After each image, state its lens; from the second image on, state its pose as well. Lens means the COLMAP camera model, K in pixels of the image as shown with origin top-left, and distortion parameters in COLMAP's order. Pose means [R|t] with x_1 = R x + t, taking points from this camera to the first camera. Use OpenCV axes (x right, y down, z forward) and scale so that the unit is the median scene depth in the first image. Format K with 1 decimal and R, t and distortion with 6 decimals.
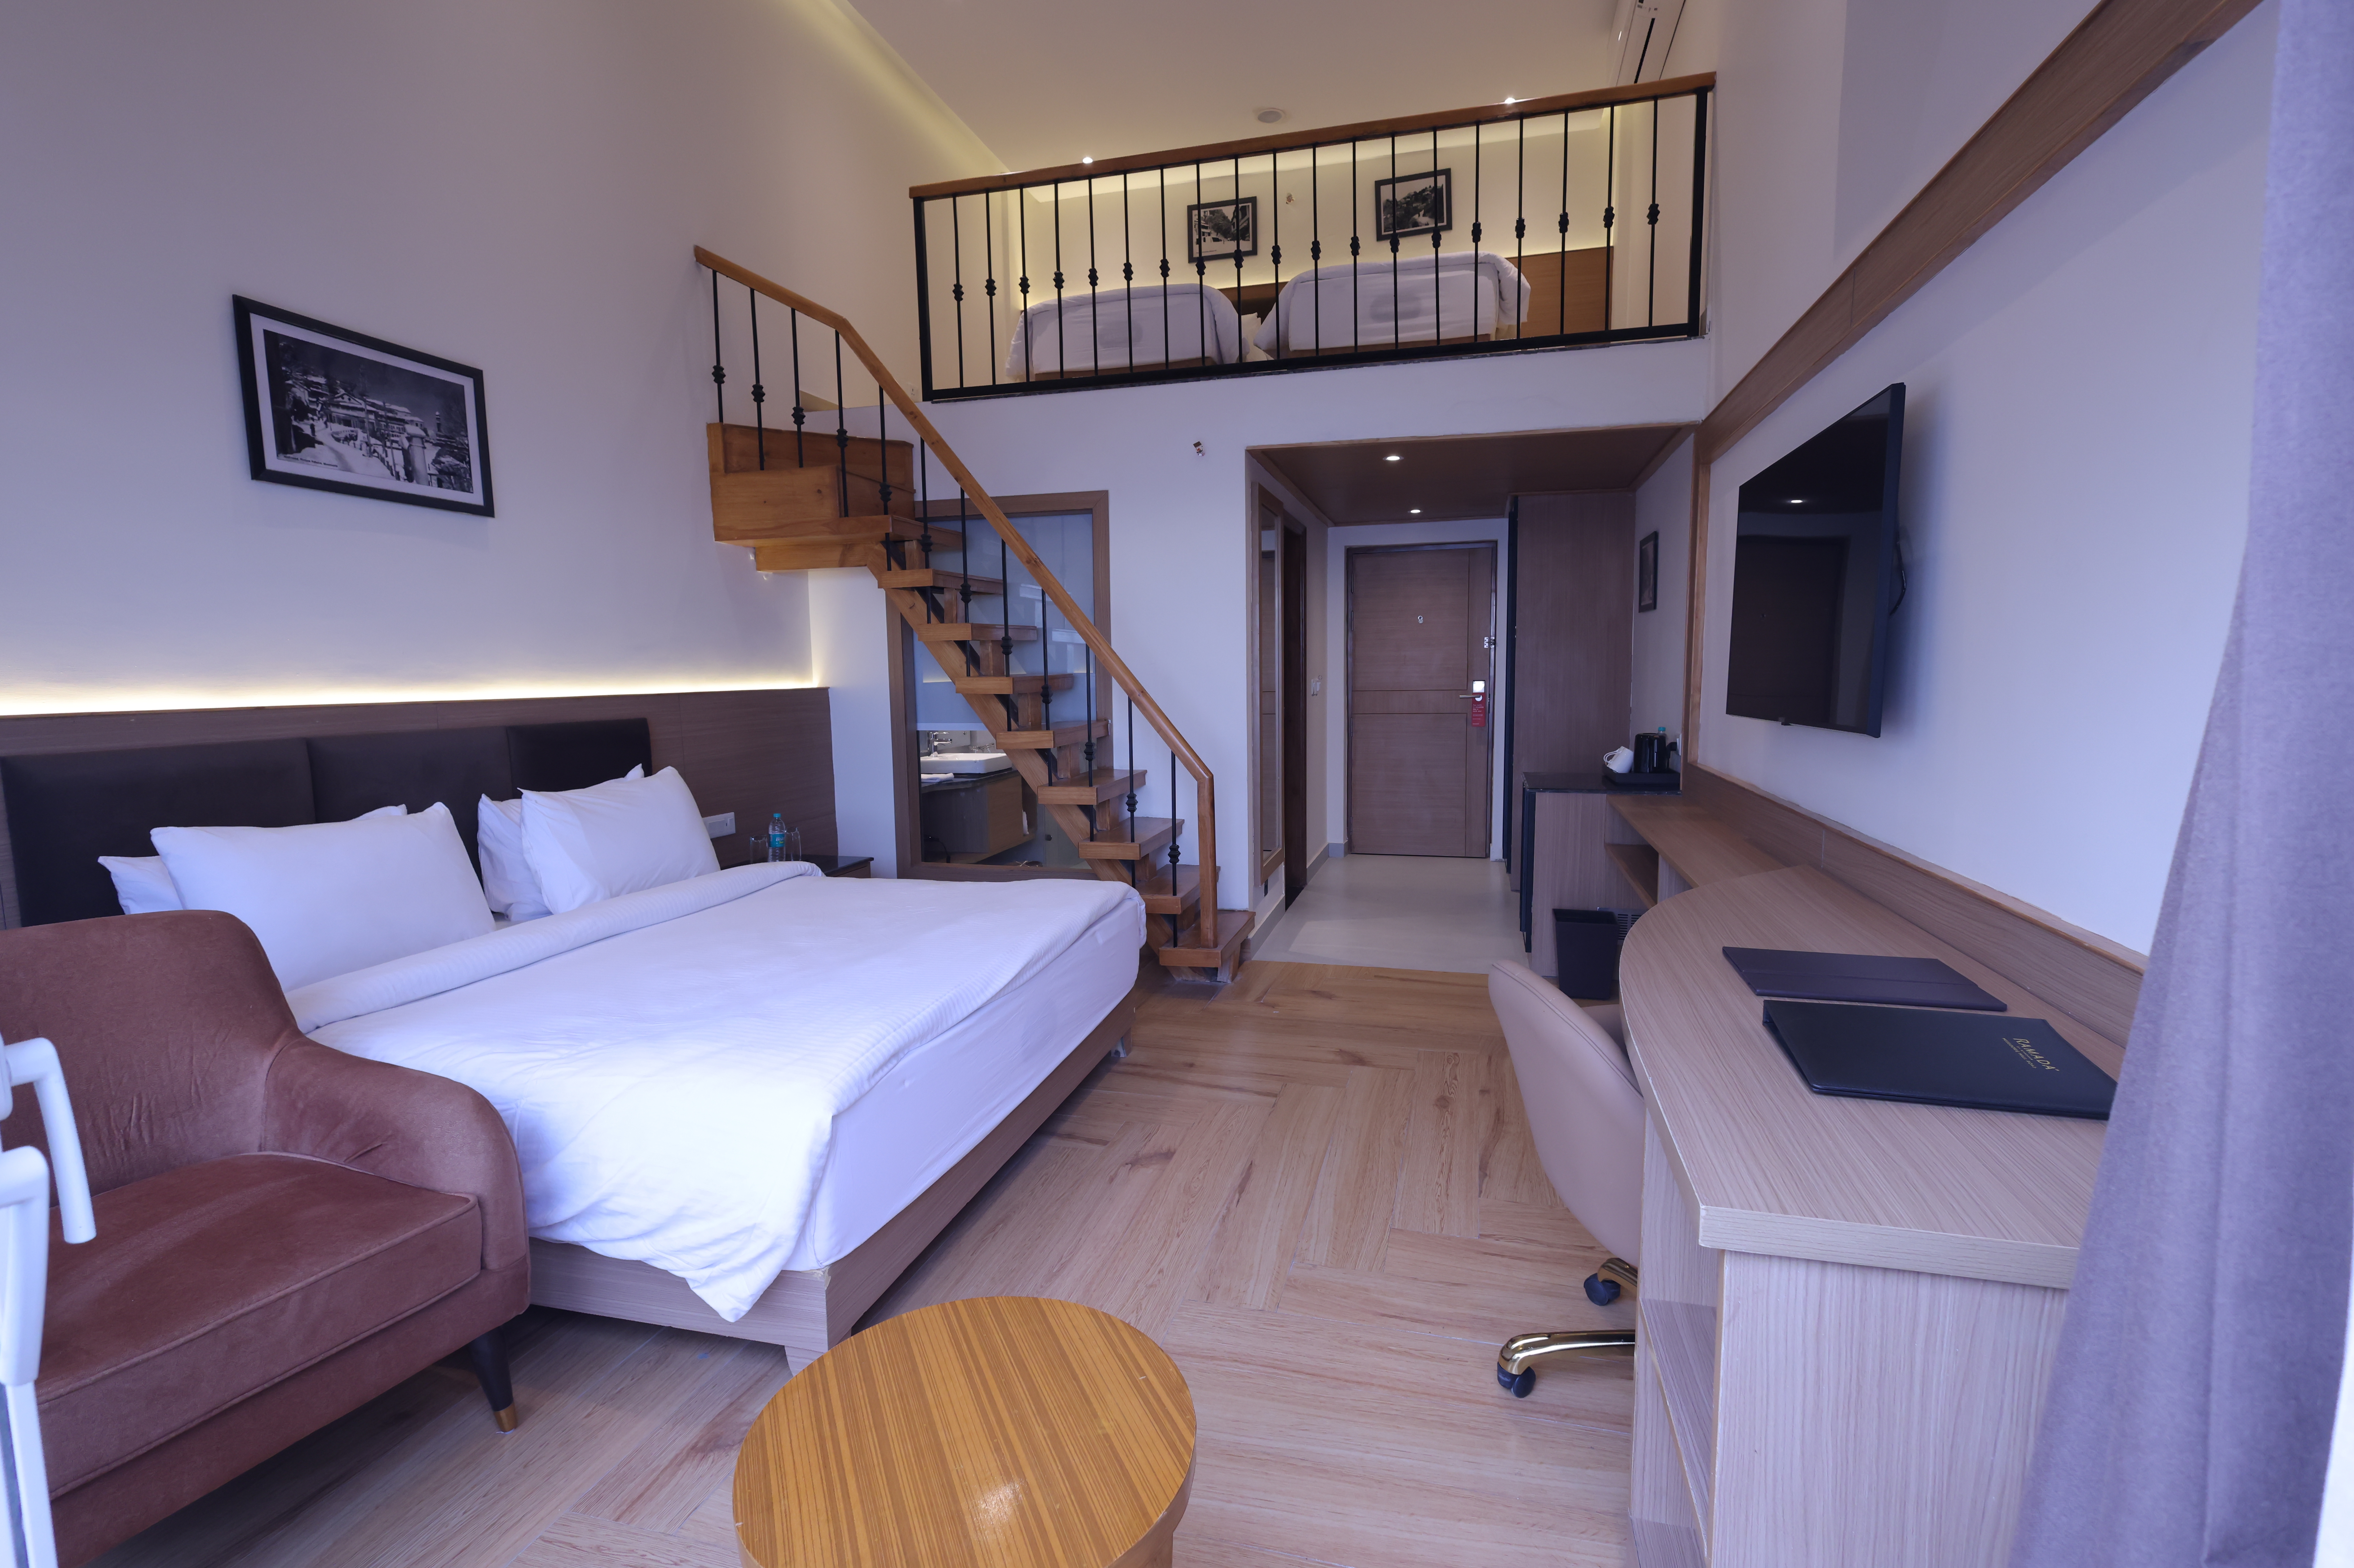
lens RADIAL K [[1085.2, 0, 1177.9], [0, 1085.2, 787.0], [0, 0, 1]] dist [0.003855, 0.001448]
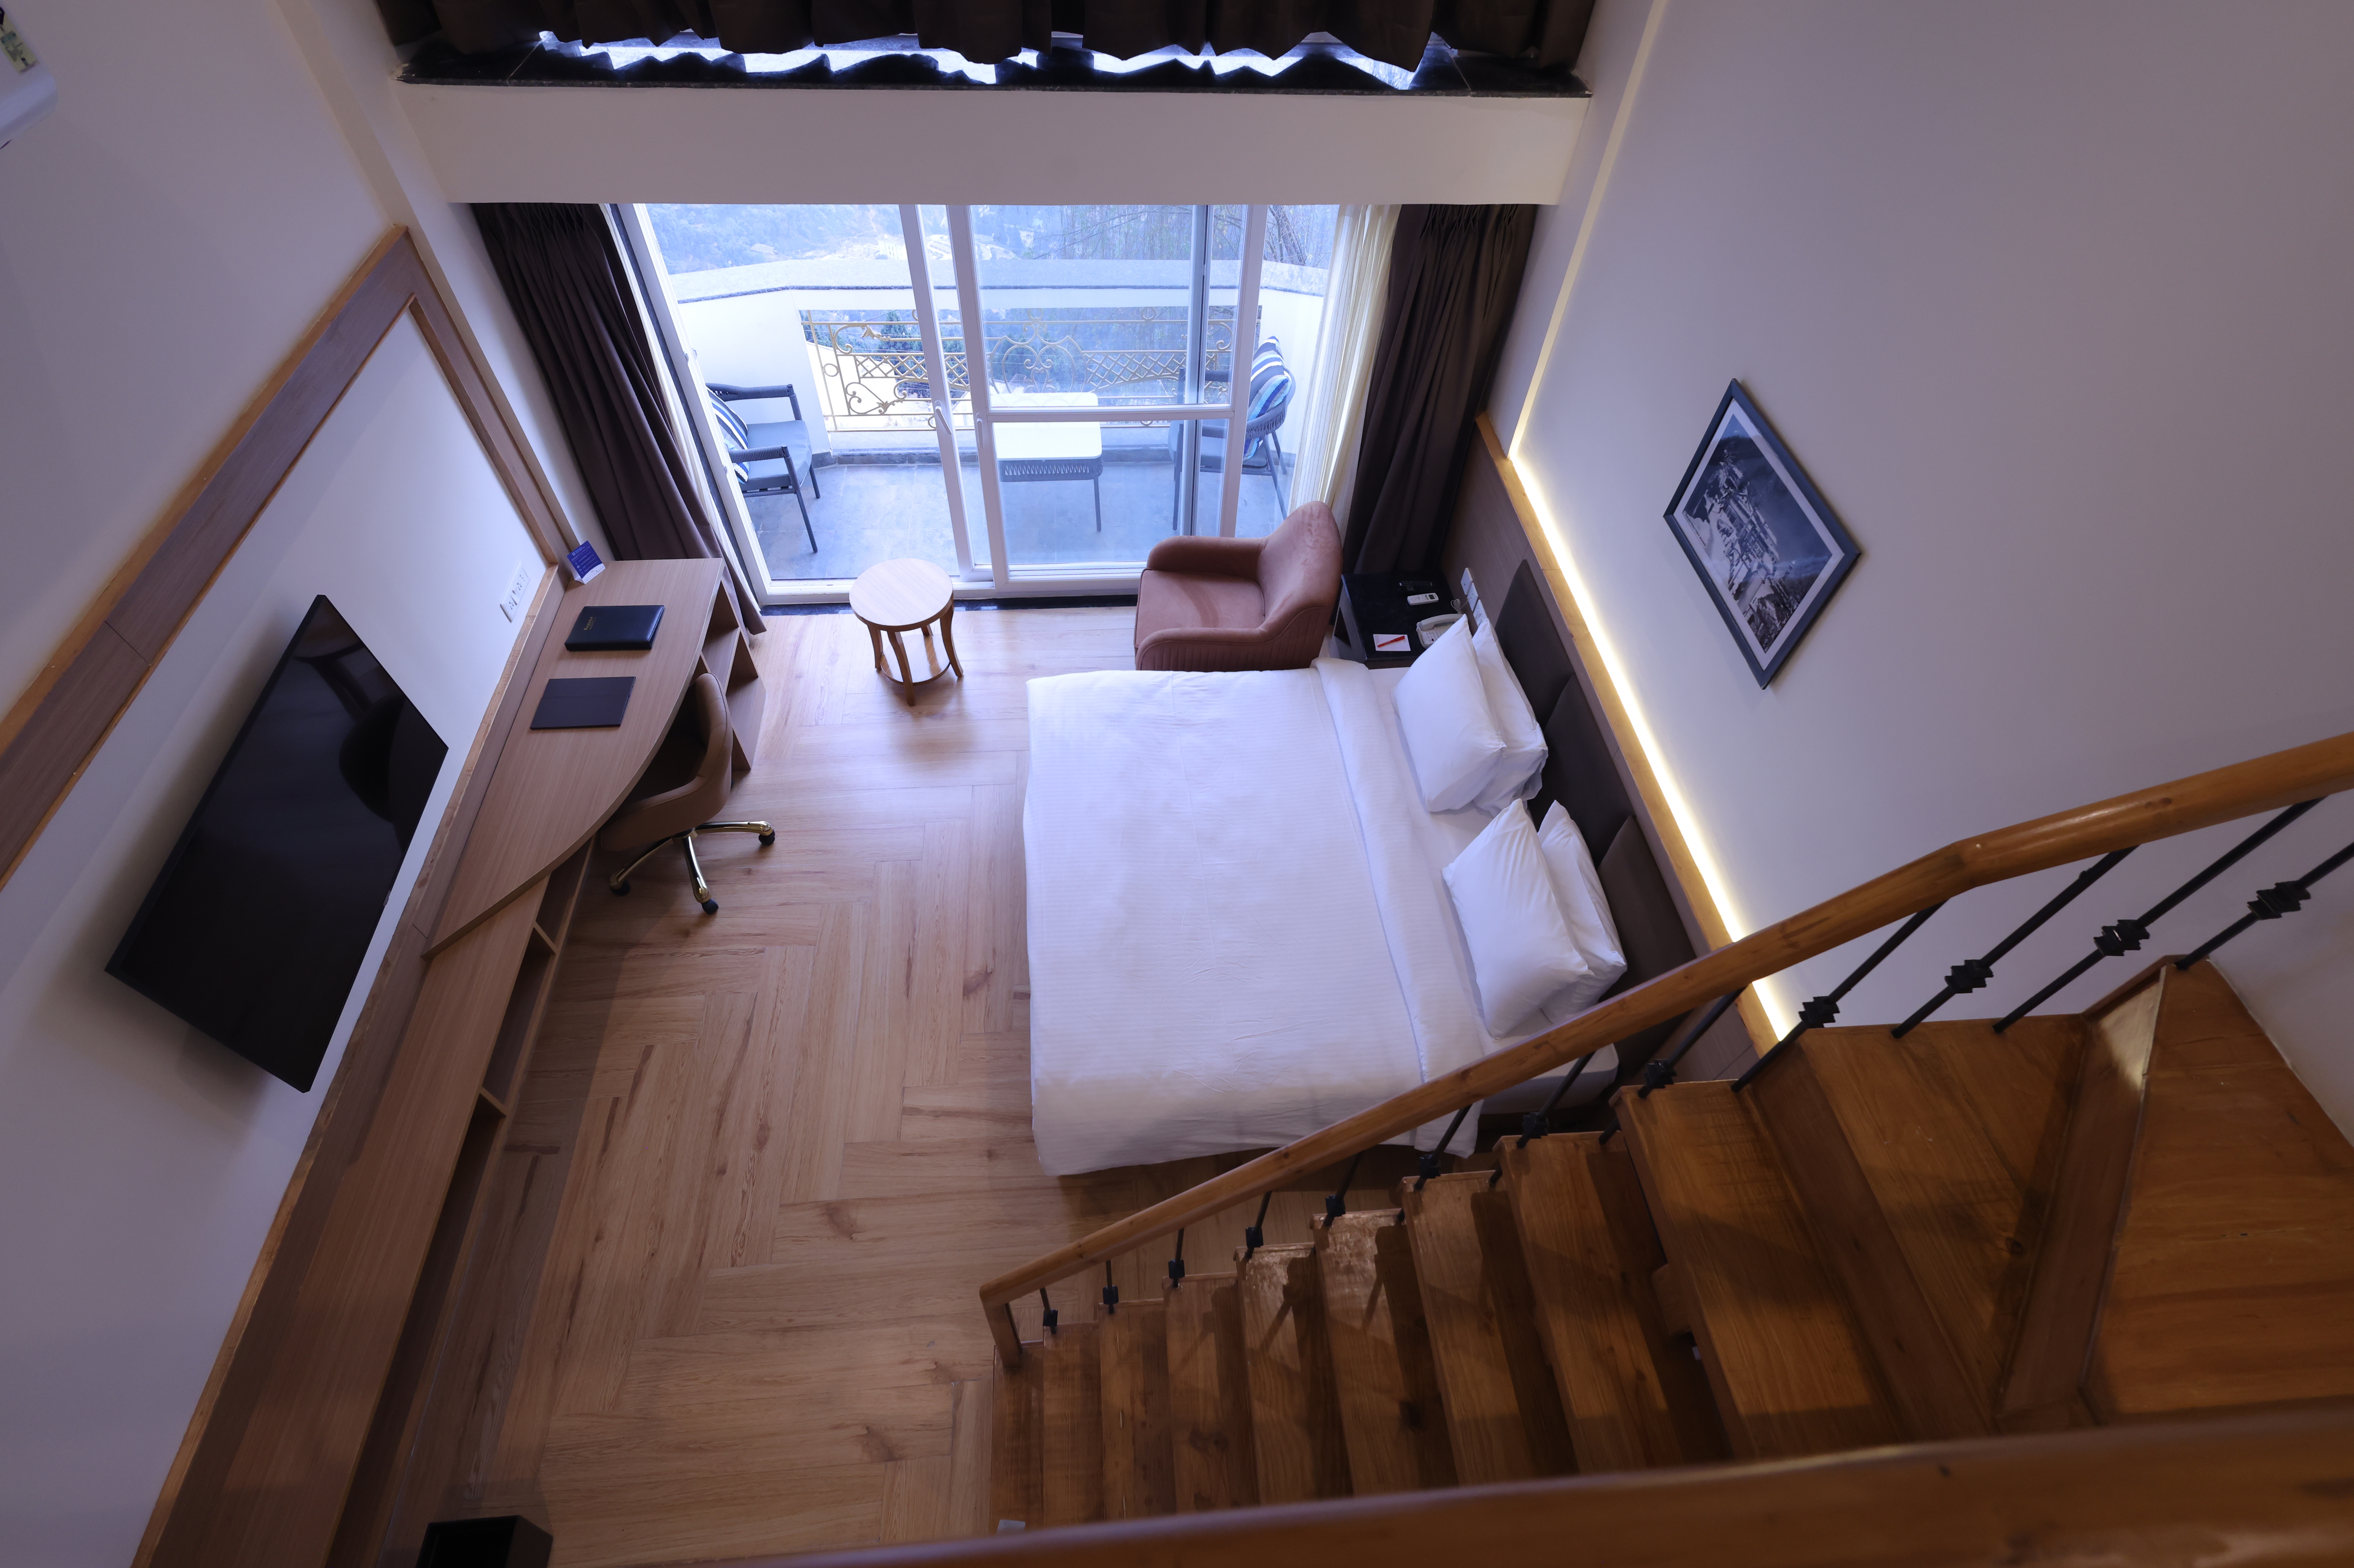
lens RADIAL K [[1085.2, 0, 1176.1], [0, 1085.2, 789.5], [0, 0, 1]] dist [0.003855, 0.001448]
pose [[-0.938981, 0.256318, -0.229380, -0.007929], [-0.061523, 0.530958, 0.845162, -1.000100], [0.338421, 0.807703, -0.482791, 1.498890]]
